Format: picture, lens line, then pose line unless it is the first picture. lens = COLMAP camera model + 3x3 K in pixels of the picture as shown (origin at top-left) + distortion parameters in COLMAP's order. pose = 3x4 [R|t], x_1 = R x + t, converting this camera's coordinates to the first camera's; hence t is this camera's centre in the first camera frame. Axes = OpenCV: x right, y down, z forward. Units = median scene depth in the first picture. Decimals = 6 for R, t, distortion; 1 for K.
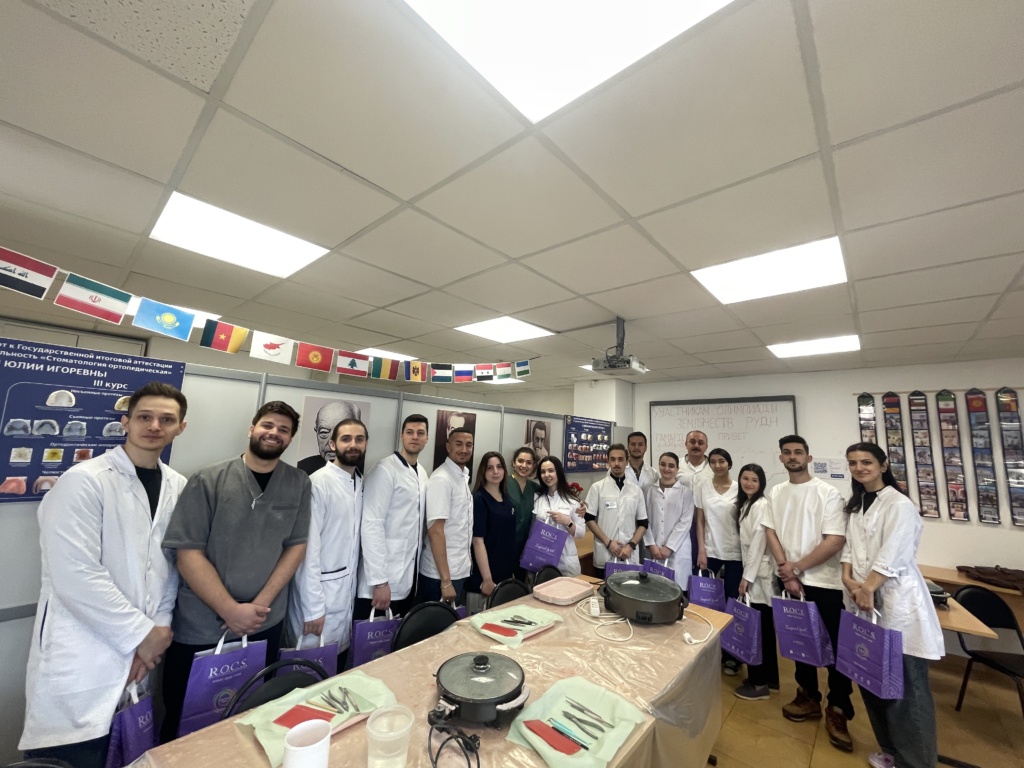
lens RADIAL K [[411.5, 0, 510.3], [0, 411.5, 375.7], [0, 0, 1]] dist [0.001154, -0.000096]
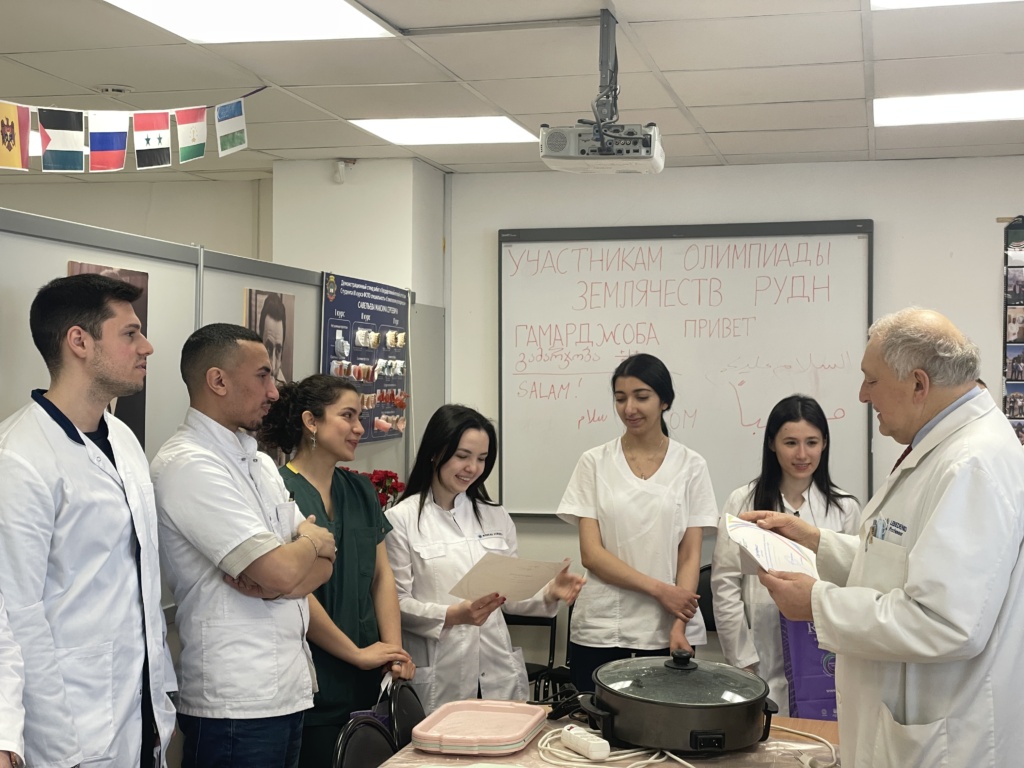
lens RADIAL K [[1531.9, 0, 512.4], [0, 1531.9, 386.6], [0, 0, 1]] dist [0.143882, 0.000000]
pose [[0.880260, -0.038829, 0.472900, -0.312016], [-0.046127, 0.984923, 0.166732, -0.025438], [-0.472244, -0.168581, 0.865197, -0.138583]]
